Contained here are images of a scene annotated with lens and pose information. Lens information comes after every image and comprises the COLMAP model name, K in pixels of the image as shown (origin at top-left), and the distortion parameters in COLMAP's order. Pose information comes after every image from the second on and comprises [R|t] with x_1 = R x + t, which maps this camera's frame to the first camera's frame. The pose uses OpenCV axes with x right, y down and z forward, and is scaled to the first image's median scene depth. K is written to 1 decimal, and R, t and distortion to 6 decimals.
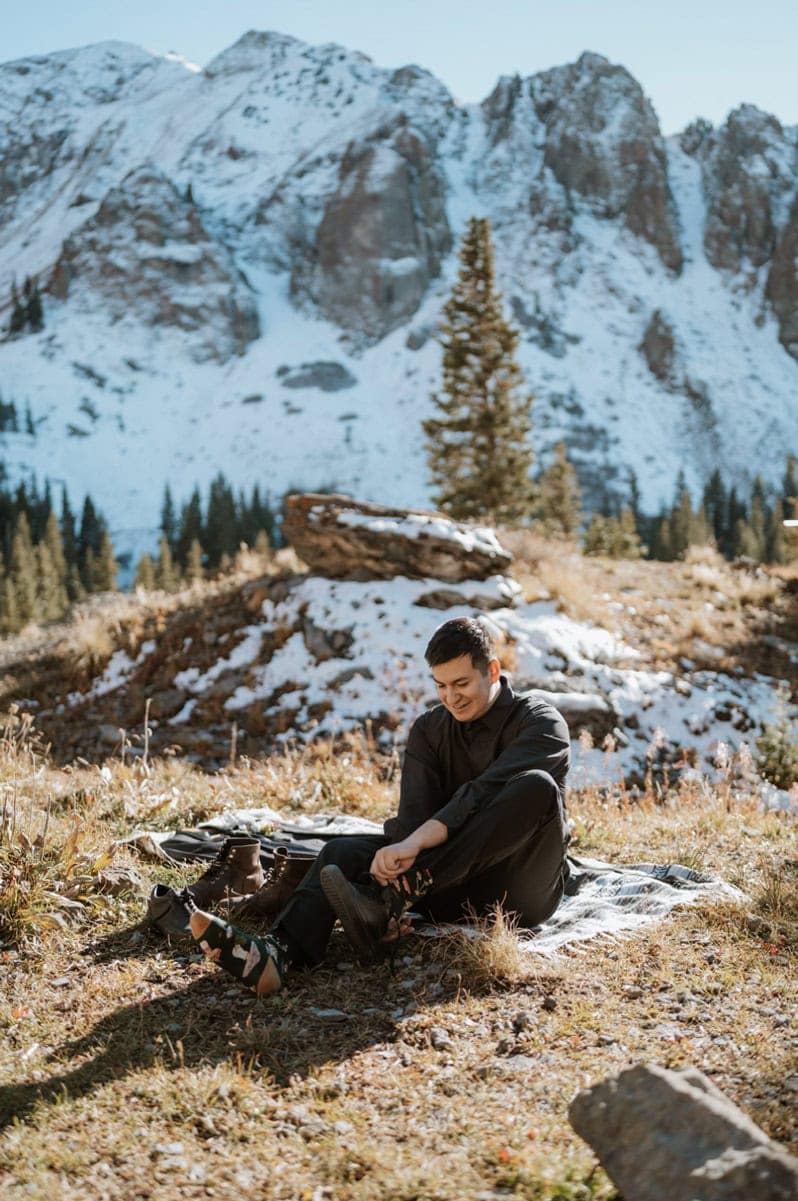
lens RADIAL K [[1229.3, 0, 391.6], [0, 1229.3, 635.0], [0, 0, 1]] dist [-0.001332, 0.029550]
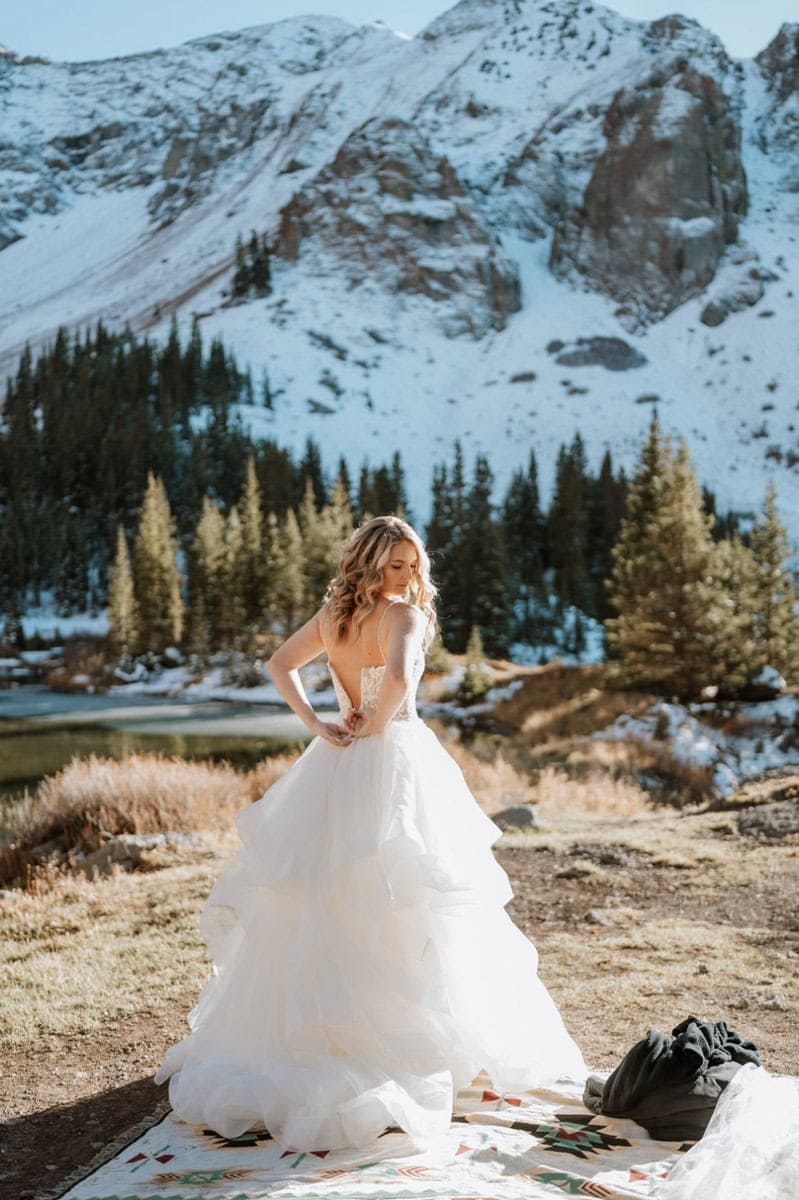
lens RADIAL K [[1283.4, 0, 388.2], [0, 1283.4, 637.5], [0, 0, 1]] dist [0.006520, 0.014599]
pose [[0.994294, 0.037405, -0.099897, -0.101253], [-0.040739, 0.998672, -0.031538, 0.011267], [0.098584, 0.035427, 0.994498, 0.132589]]
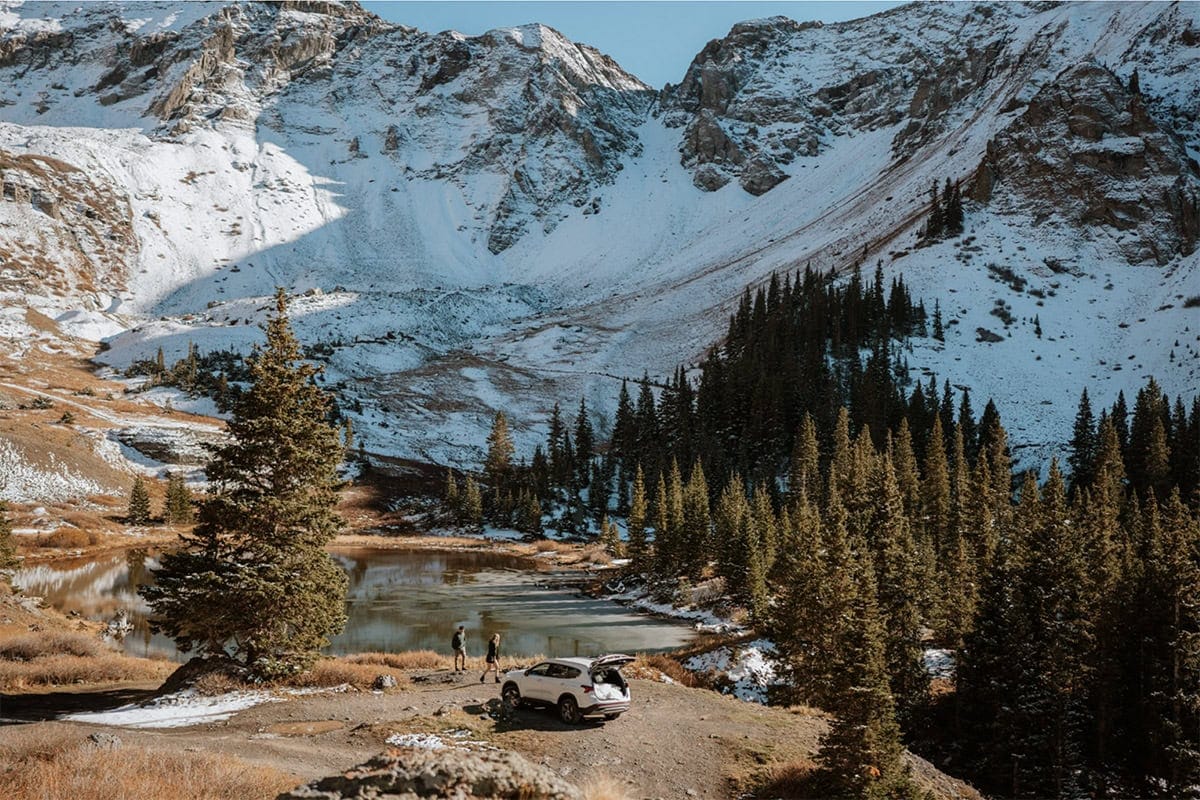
lens RADIAL K [[1208.5, 0, 594.0], [0, 1208.5, 390.9], [0, 0, 1]] dist [0.009286, 0.006057]
pose [[0.841790, 0.032628, -0.538818, -0.009173], [-0.099281, 0.990502, -0.095125, -0.005833], [0.530597, 0.133570, 0.837034, 0.064372]]
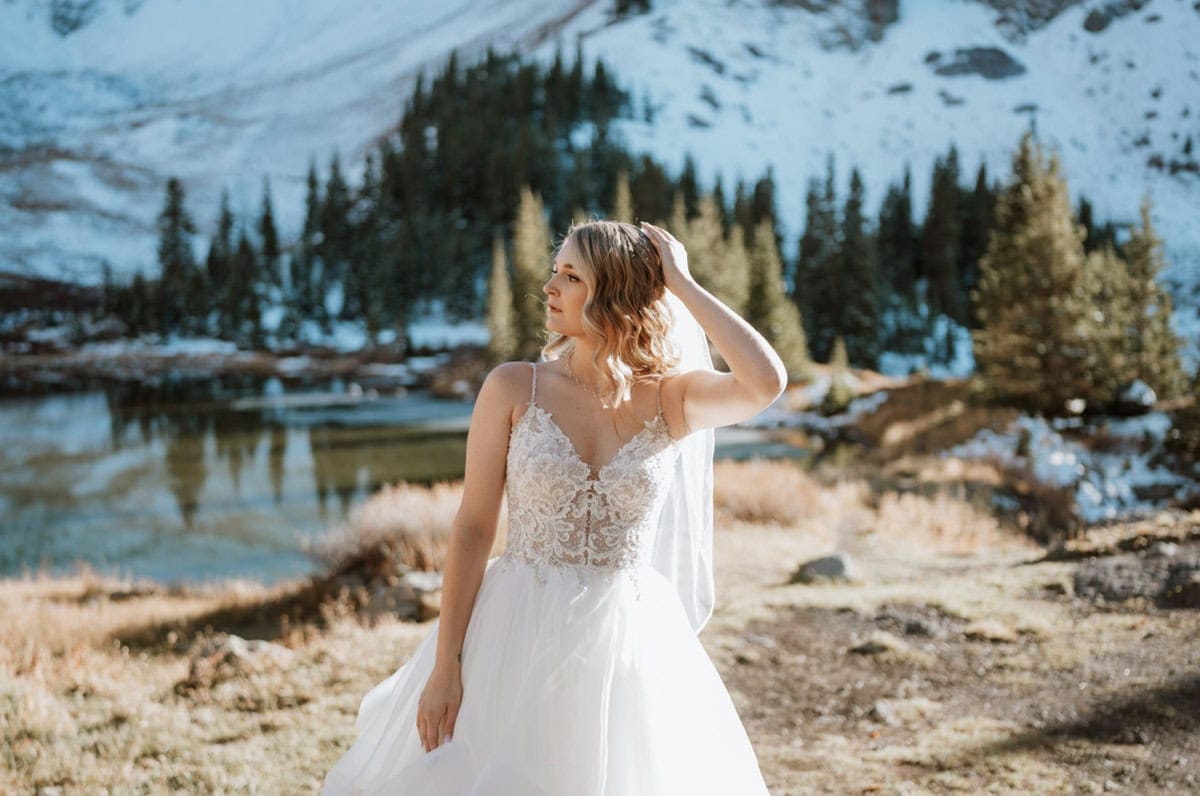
lens RADIAL K [[1228.2, 0, 637.3], [0, 1228.2, 410.5], [0, 0, 1]] dist [-0.001332, 0.029550]
pose [[0.978357, 0.051266, -0.200474, -0.100049], [-0.046951, 0.998553, 0.026223, 0.010596], [0.201528, -0.016243, 0.979348, 0.136139]]
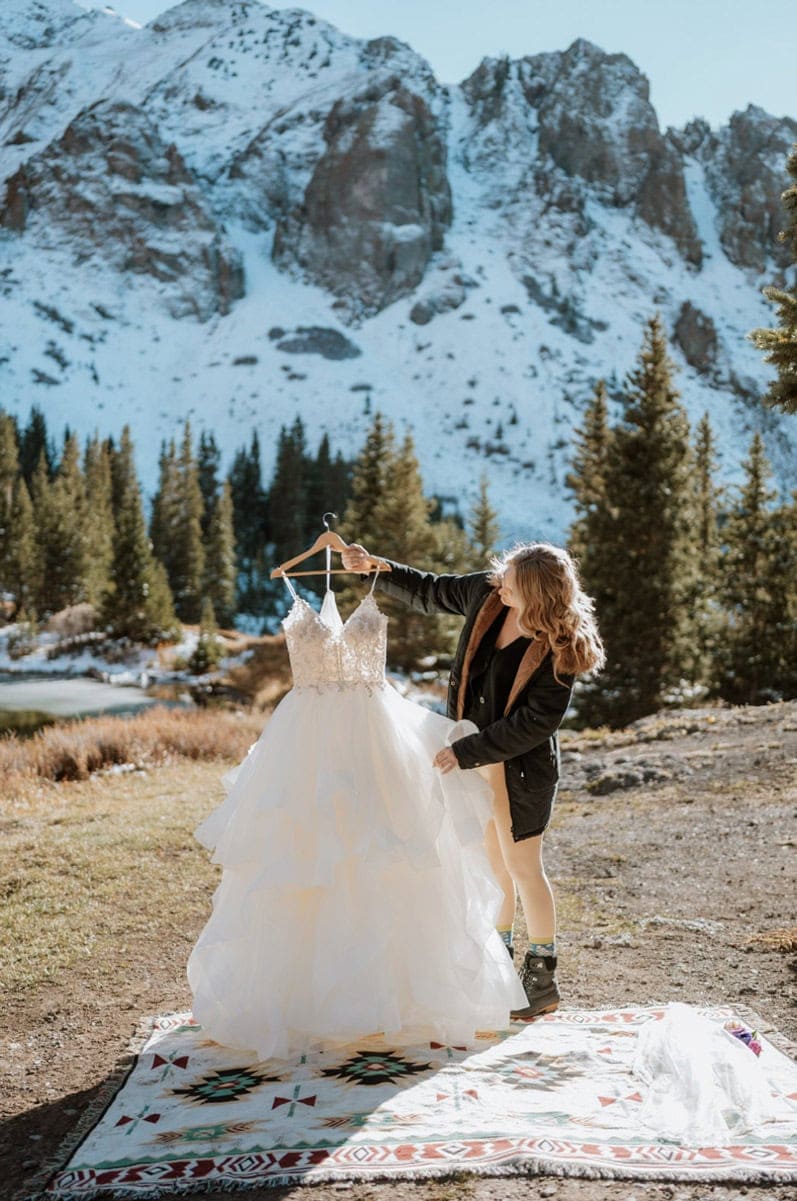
lens RADIAL K [[1220.1, 0, 396.3], [0, 1220.1, 593.9], [0, 0, 1]] dist [0.001104, 0.009645]
pose [[0.989816, 0.053597, 0.131881, -0.103221], [-0.046955, 0.997492, -0.052970, 0.011235], [-0.134389, 0.046238, 0.989849, 0.132156]]
